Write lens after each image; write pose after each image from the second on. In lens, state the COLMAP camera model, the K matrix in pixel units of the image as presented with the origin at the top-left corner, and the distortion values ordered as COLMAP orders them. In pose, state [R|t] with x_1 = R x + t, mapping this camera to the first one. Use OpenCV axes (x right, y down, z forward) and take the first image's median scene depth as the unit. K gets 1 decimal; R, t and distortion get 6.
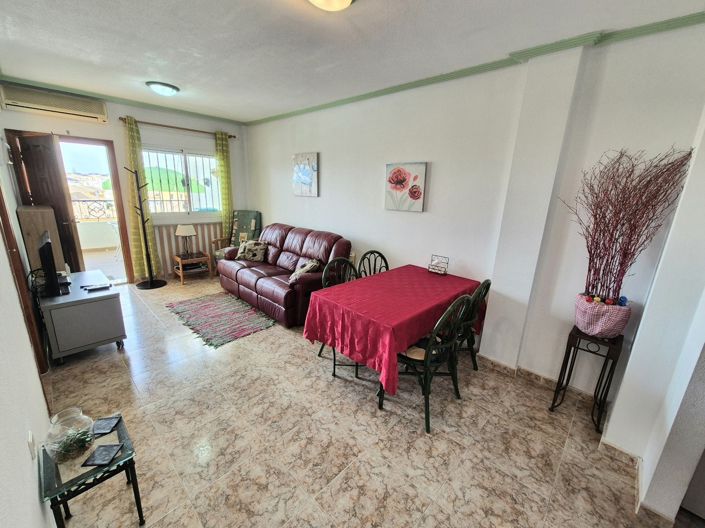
lens RADIAL K [[293.5, 0, 344.5], [0, 293.5, 262.8], [0, 0, 1]] dist [0.000428, 0.000040]
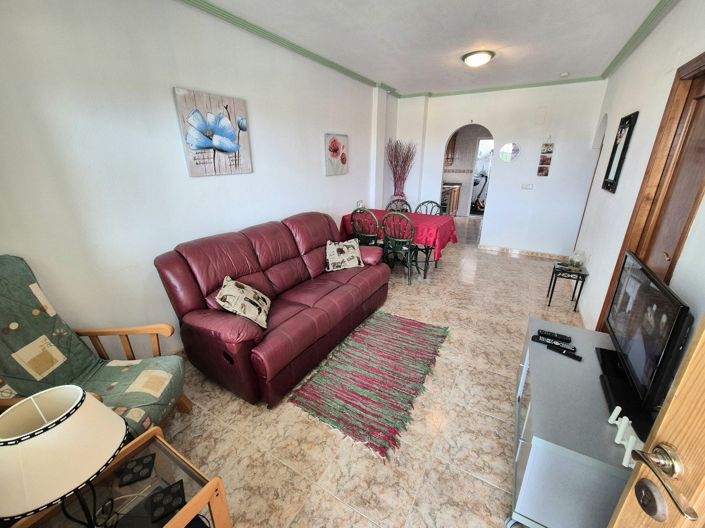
lens RADIAL K [[293.5, 0, 344.5], [0, 293.5, 262.8], [0, 0, 1]] dist [0.000428, 0.000040]
pose [[-0.236288, -0.372428, 0.897477, -1.072693], [0.219559, 0.879280, 0.422682, -0.374627], [-0.946552, 0.296924, -0.125994, 1.268687]]
